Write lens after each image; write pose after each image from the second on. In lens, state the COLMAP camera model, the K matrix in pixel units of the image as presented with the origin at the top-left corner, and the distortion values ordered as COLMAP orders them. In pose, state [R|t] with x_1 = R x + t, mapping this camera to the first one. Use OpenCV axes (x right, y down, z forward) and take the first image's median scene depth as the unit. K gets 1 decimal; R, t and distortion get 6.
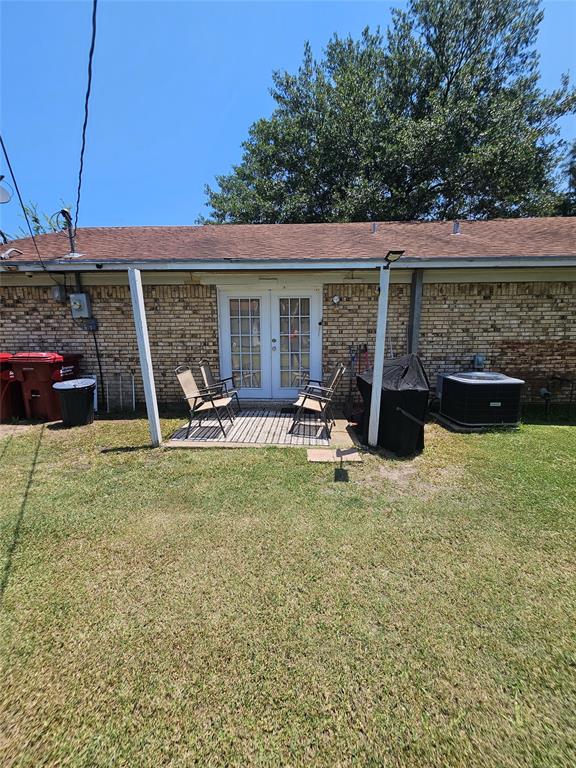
lens RADIAL K [[310.0, 0, 288.3], [0, 310.0, 389.2], [0, 0, 1]] dist [-0.003115, -0.000118]
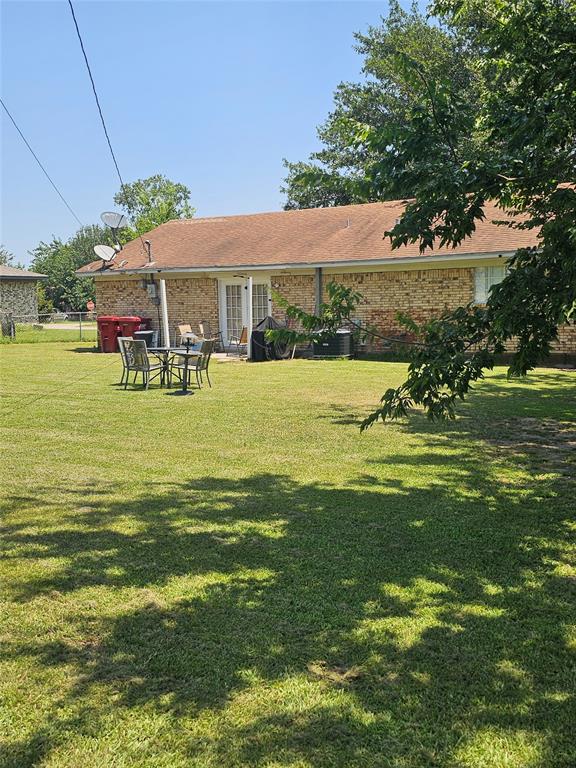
lens RADIAL K [[517.3, 0, 289.4], [0, 517.3, 385.2], [0, 0, 1]] dist [0.036664, -0.026085]
pose [[0.913179, 0.056897, -0.403567, 1.308607], [-0.070488, 0.997334, -0.018888, 0.276185], [0.401417, 0.045695, 0.914755, -1.413858]]
